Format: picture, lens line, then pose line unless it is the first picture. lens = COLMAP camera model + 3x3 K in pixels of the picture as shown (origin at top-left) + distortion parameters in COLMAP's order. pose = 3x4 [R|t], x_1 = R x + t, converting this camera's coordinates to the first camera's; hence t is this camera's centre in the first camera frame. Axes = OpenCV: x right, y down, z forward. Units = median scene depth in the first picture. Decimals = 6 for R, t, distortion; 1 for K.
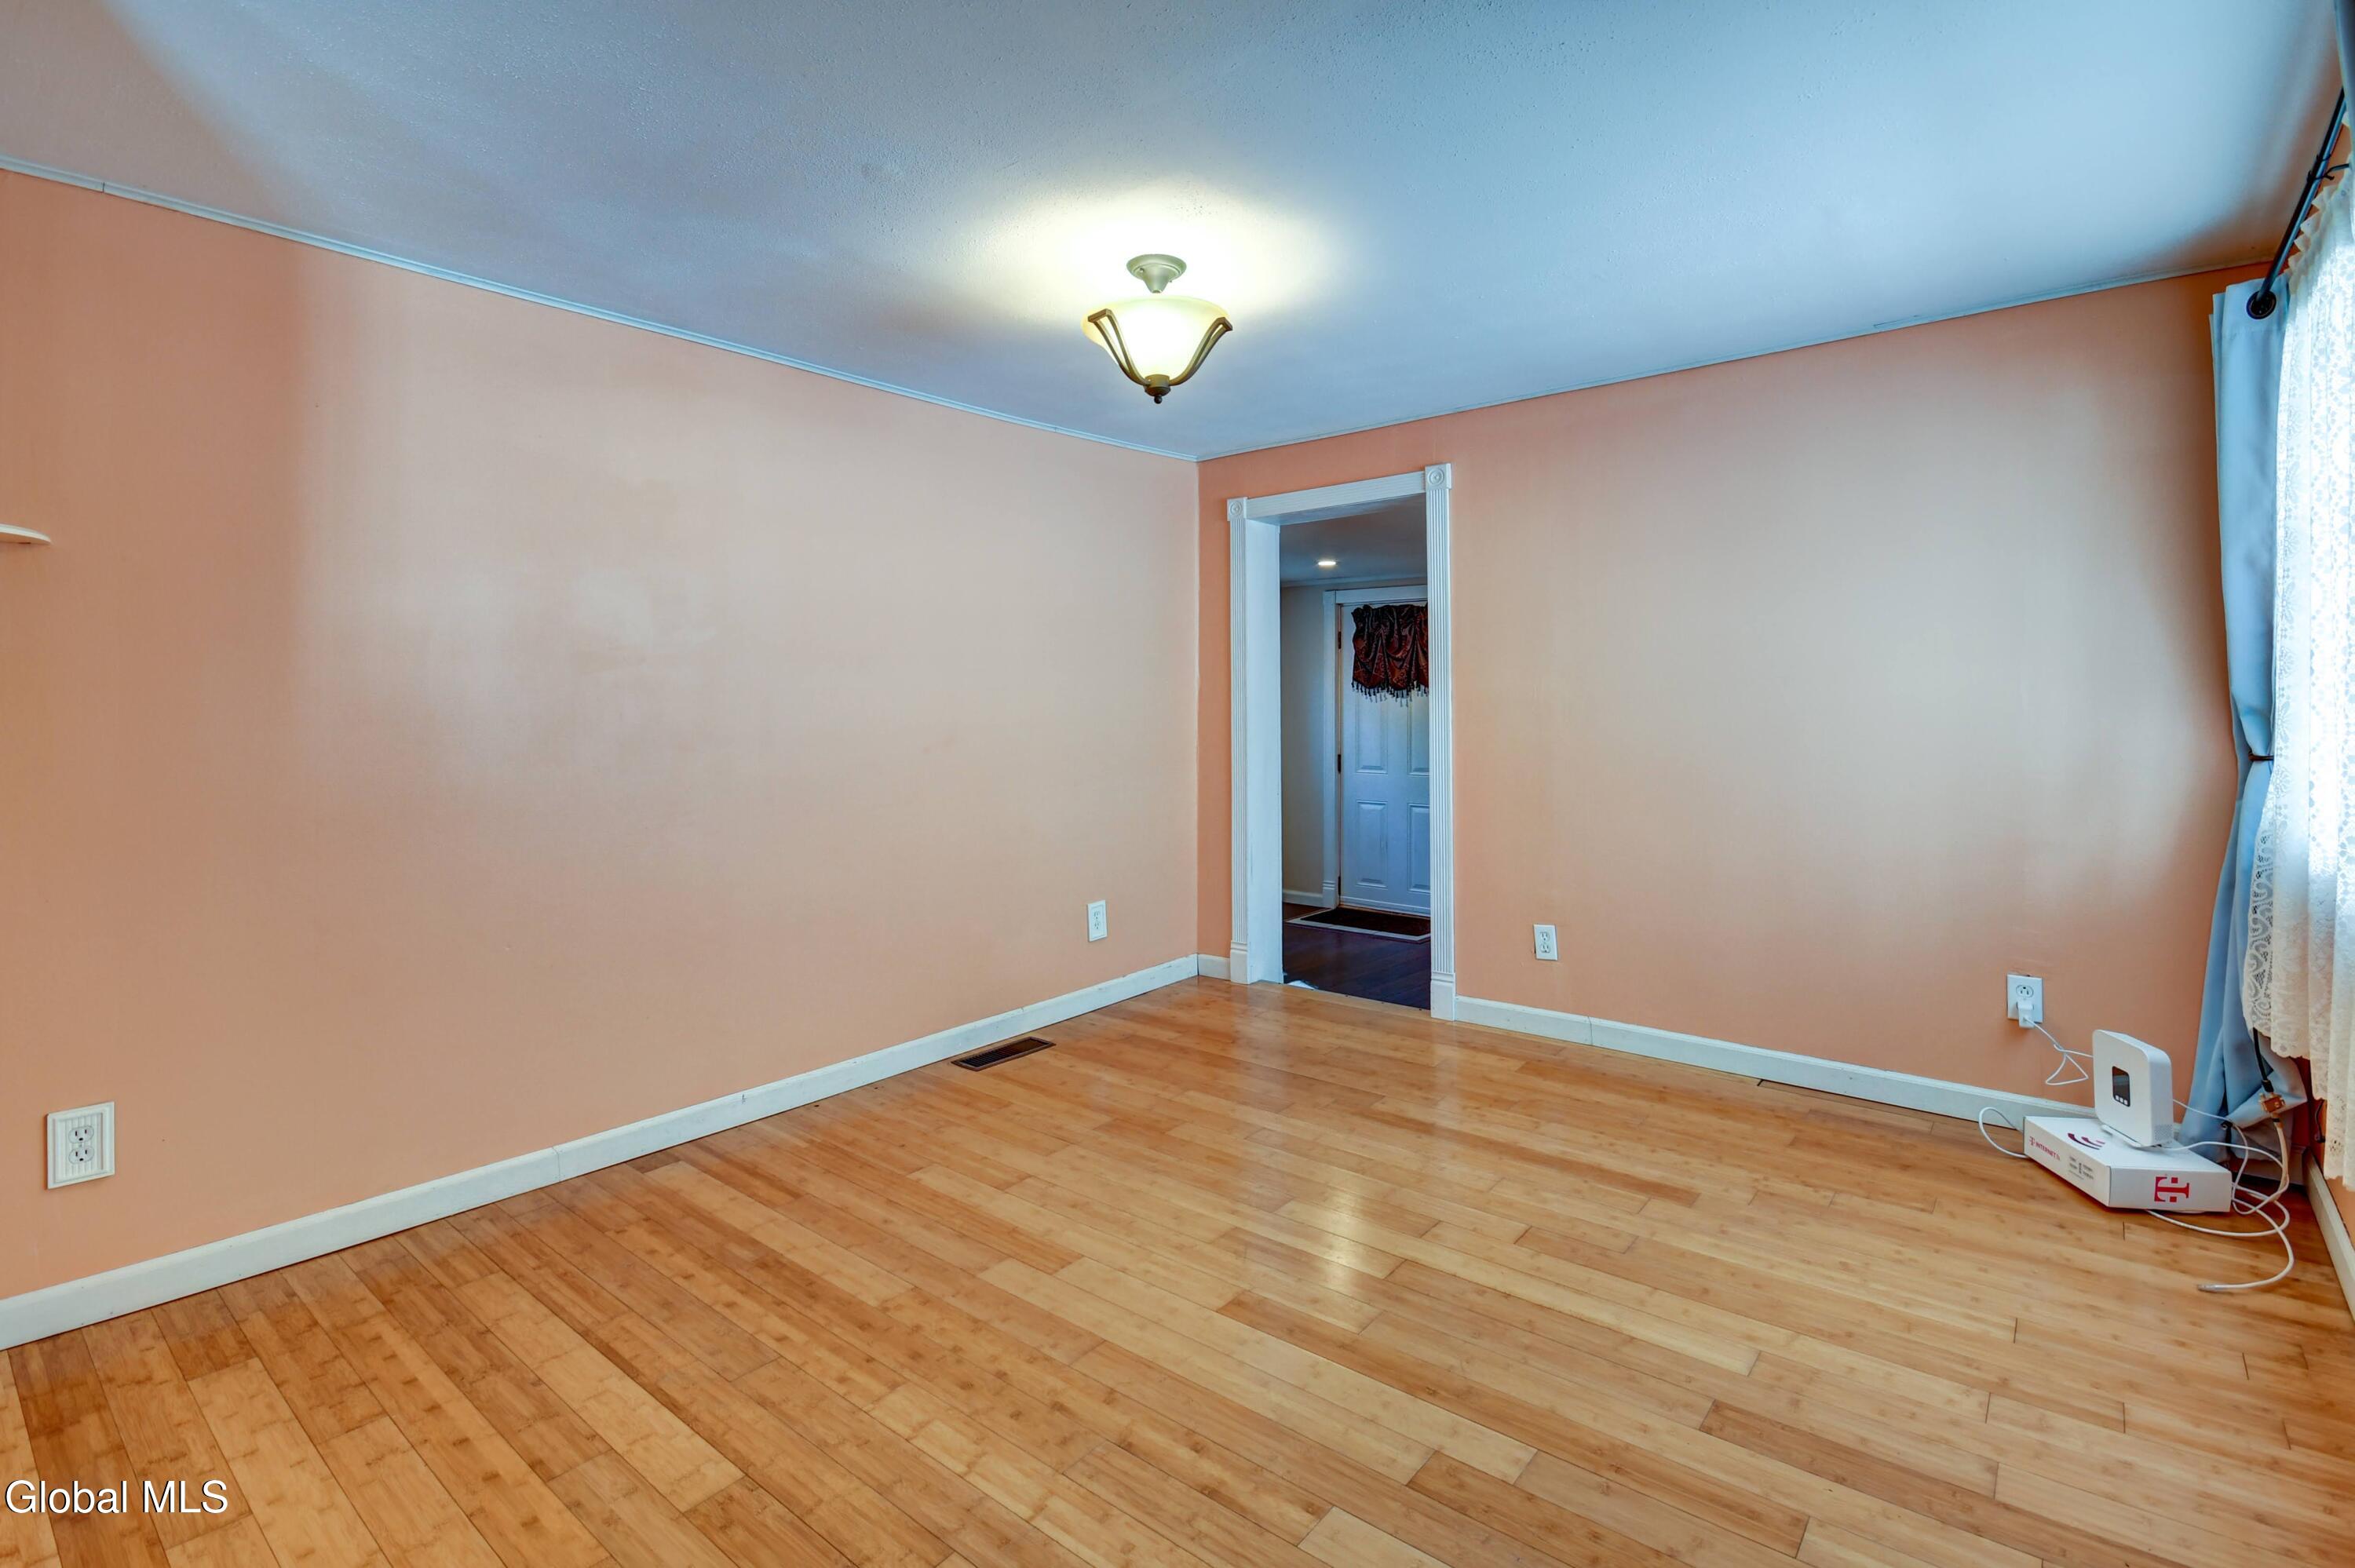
lens RADIAL K [[1118.7, 0, 1208.2], [0, 1118.7, 700.4], [0, 0, 1]] dist [0.000523, -0.000547]
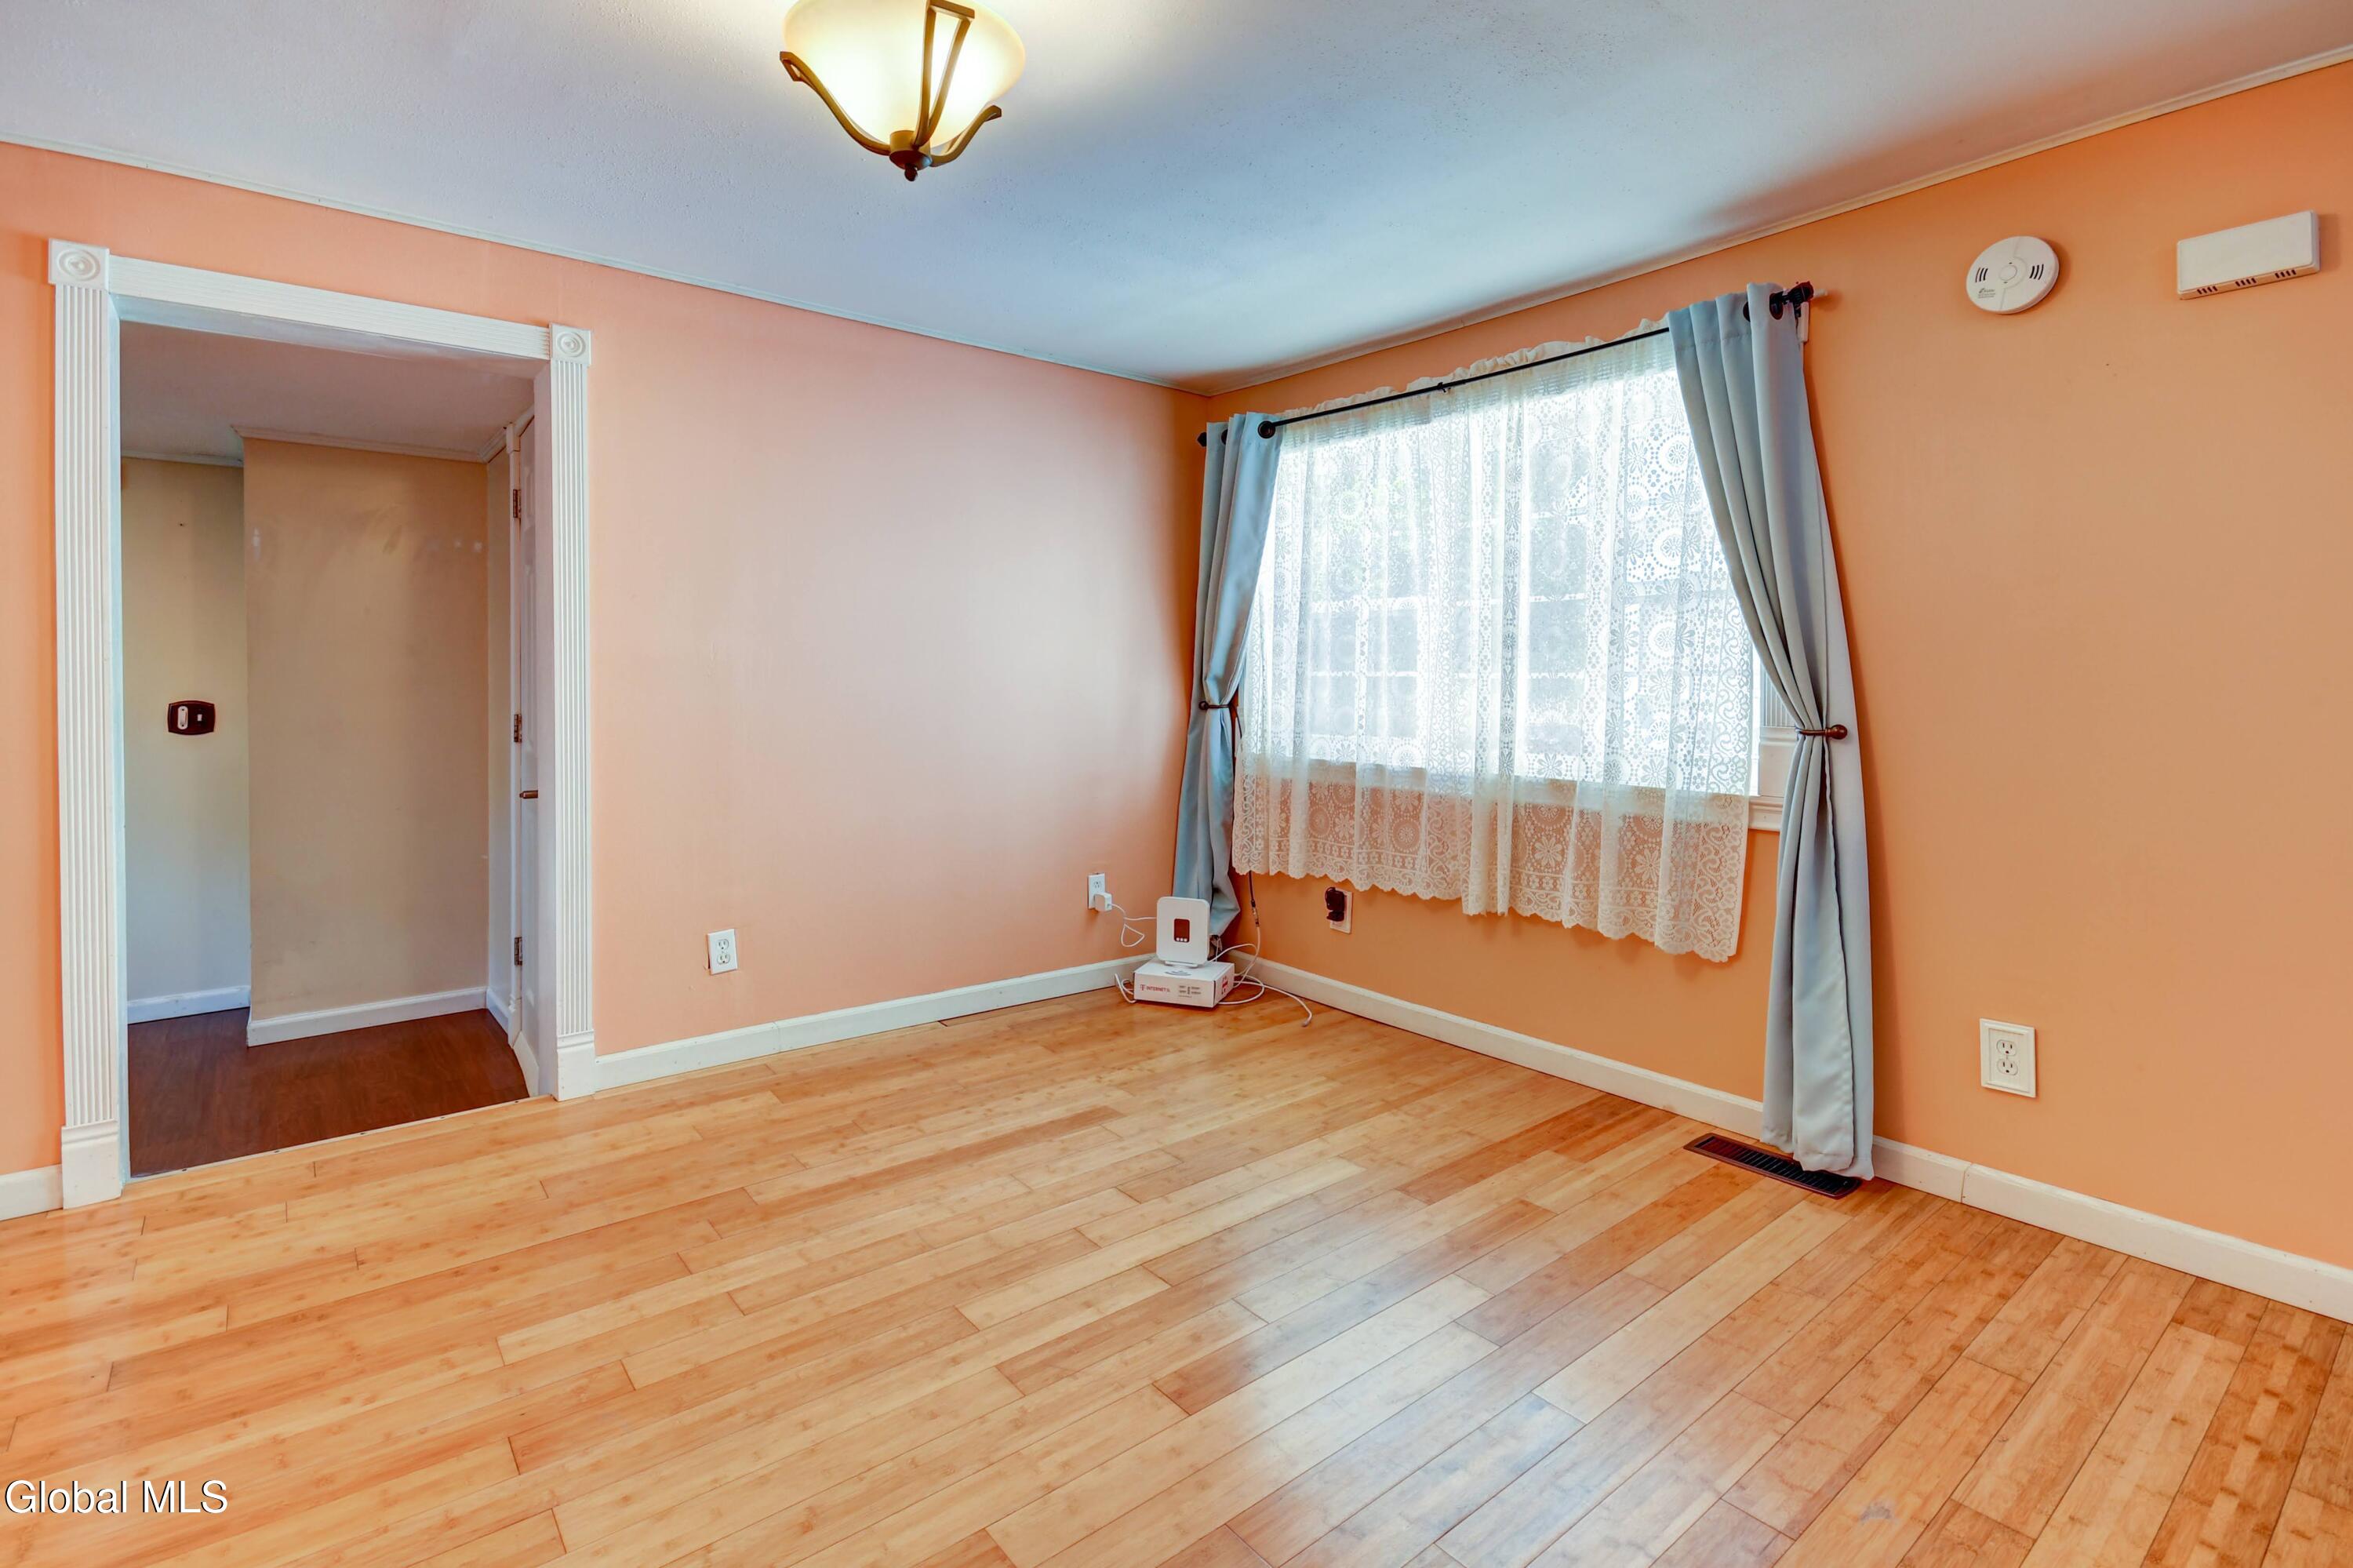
lens RADIAL K [[1117.9, 0, 1207.1], [0, 1117.9, 700.5], [0, 0, 1]] dist [0.000523, -0.000547]
pose [[0.192828, -0.009009, 0.981191, -0.604761], [-0.006389, 0.999925, 0.010437, 0.025286], [-0.981212, -0.008281, 0.192756, 0.665821]]
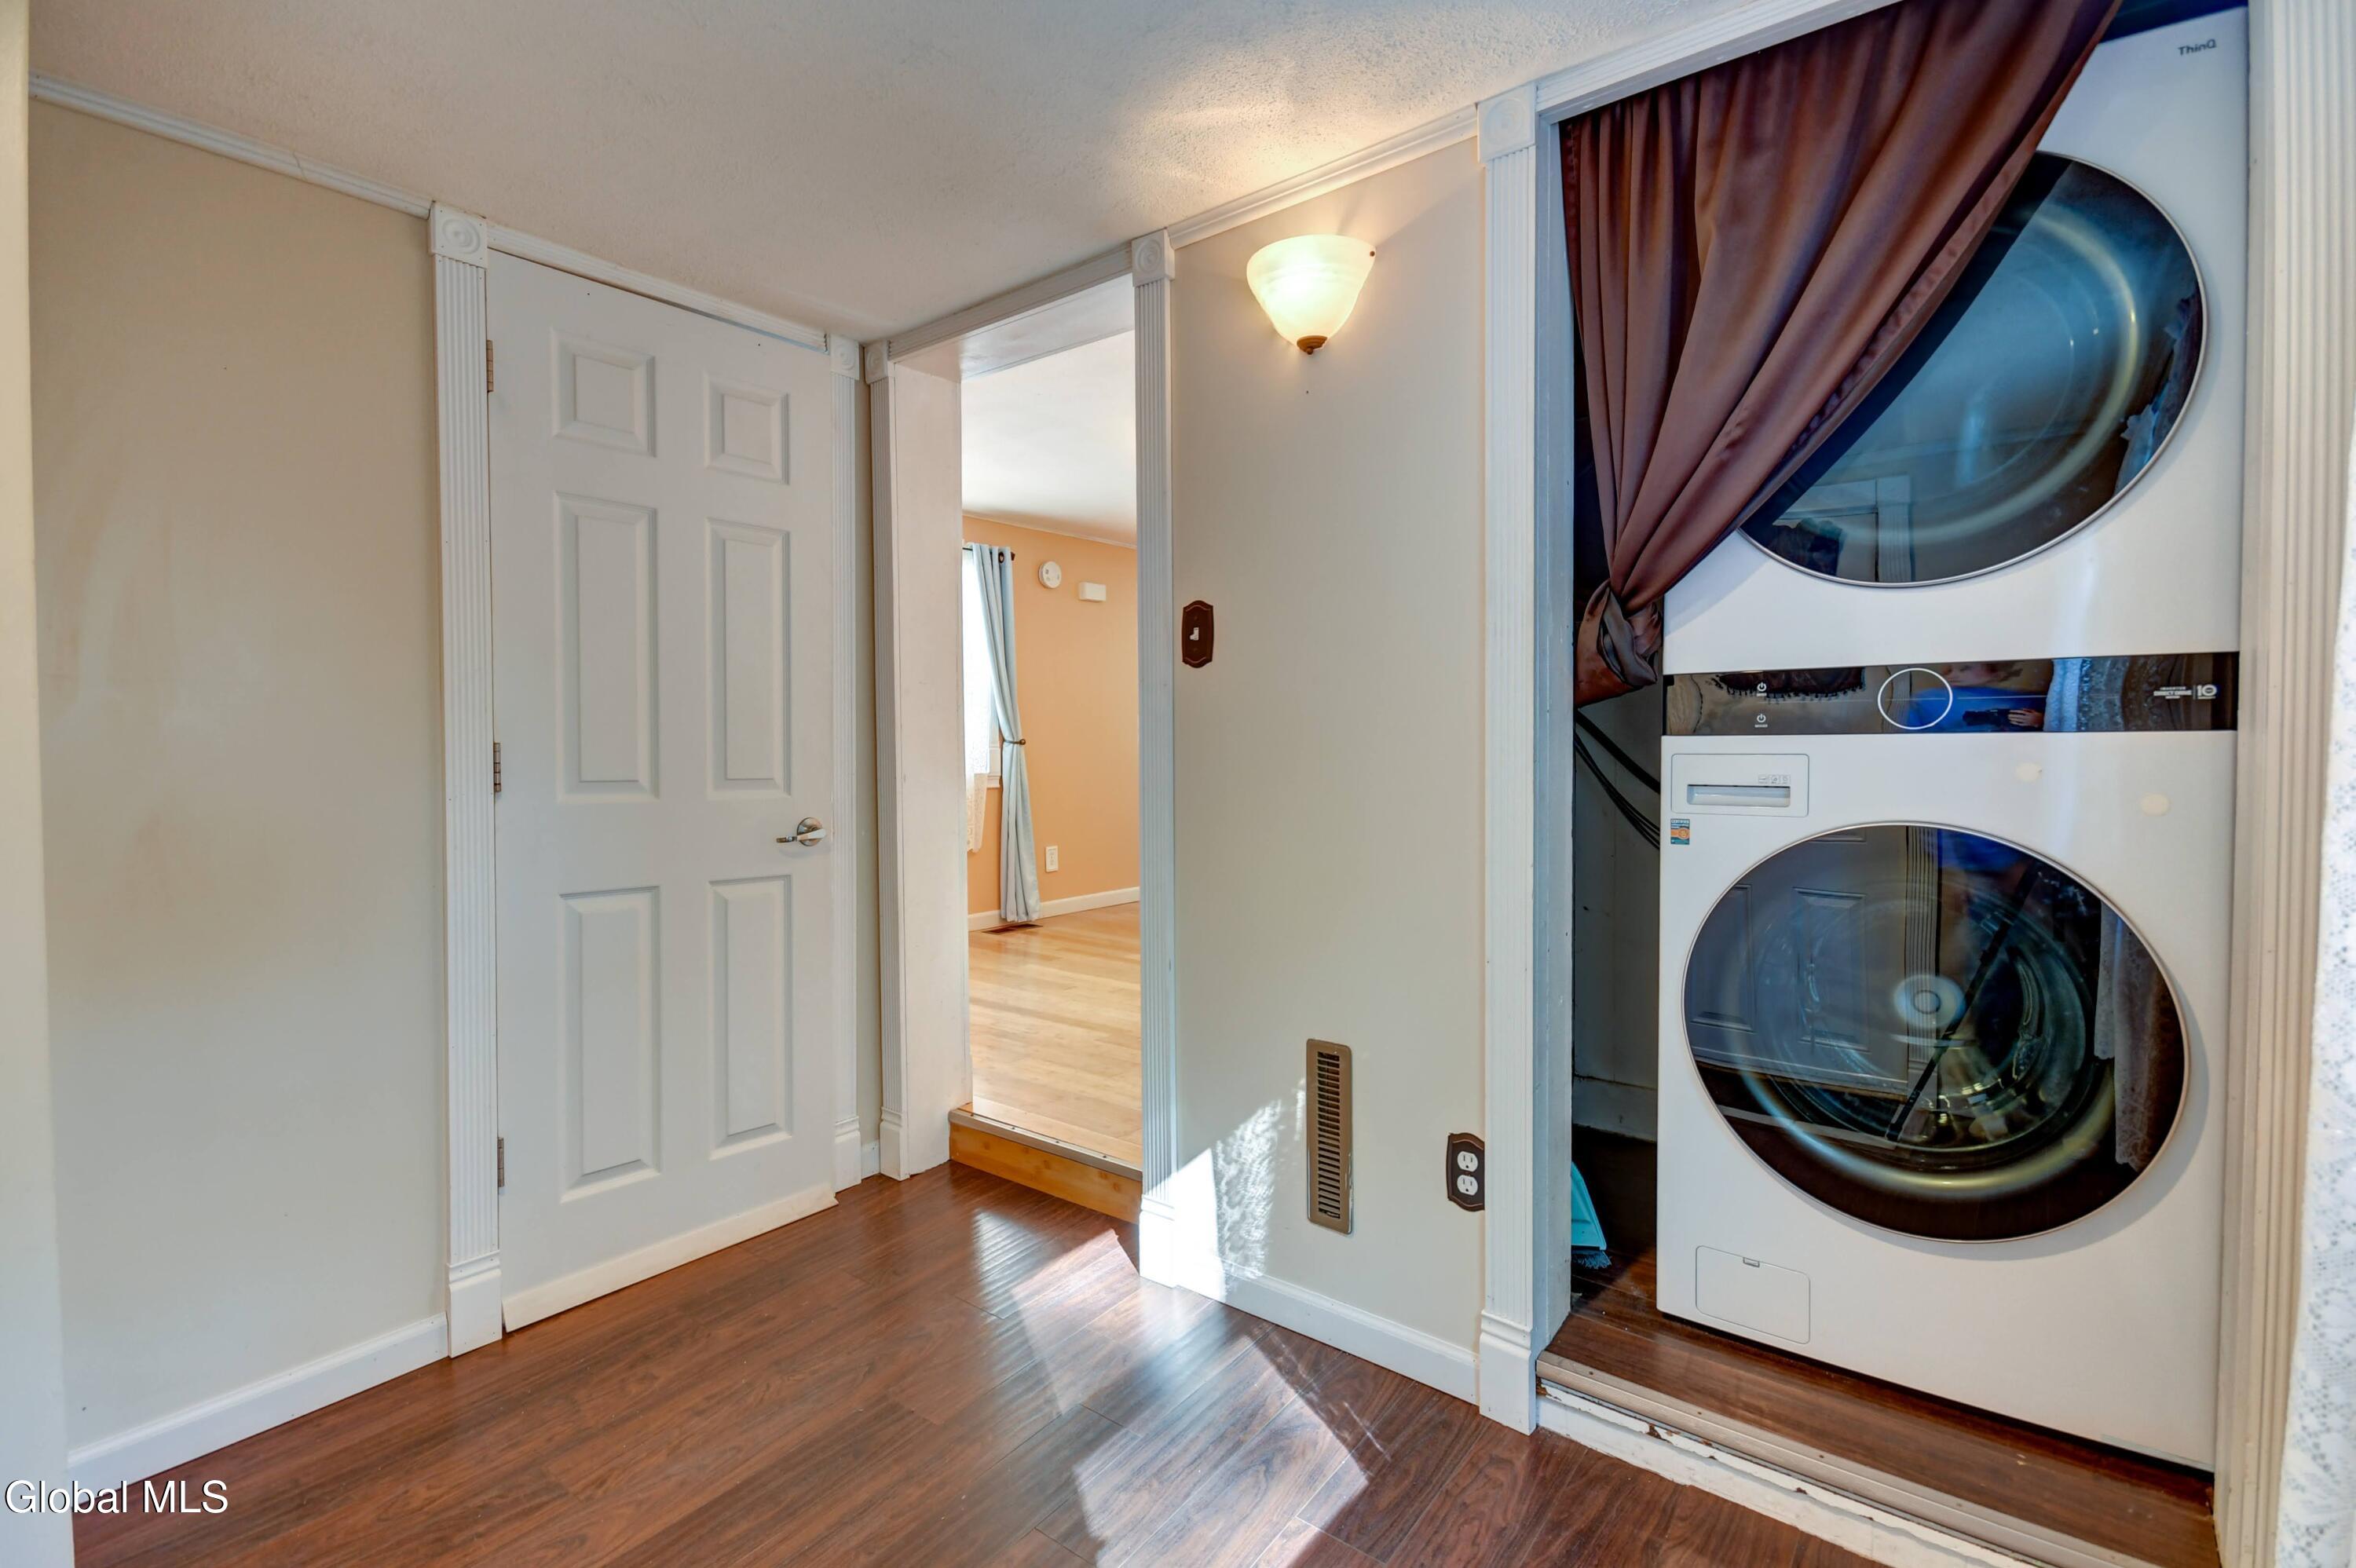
lens RADIAL K [[1059.3, 0, 1177.6], [0, 1059.3, 762.9], [0, 0, 1]] dist [0.004019, -0.000143]
pose [[-0.999921, 0.010204, 0.007403, 0.074683], [0.010375, 0.999671, 0.023455, 0.051676], [-0.007161, 0.023530, -0.999697, 2.488044]]
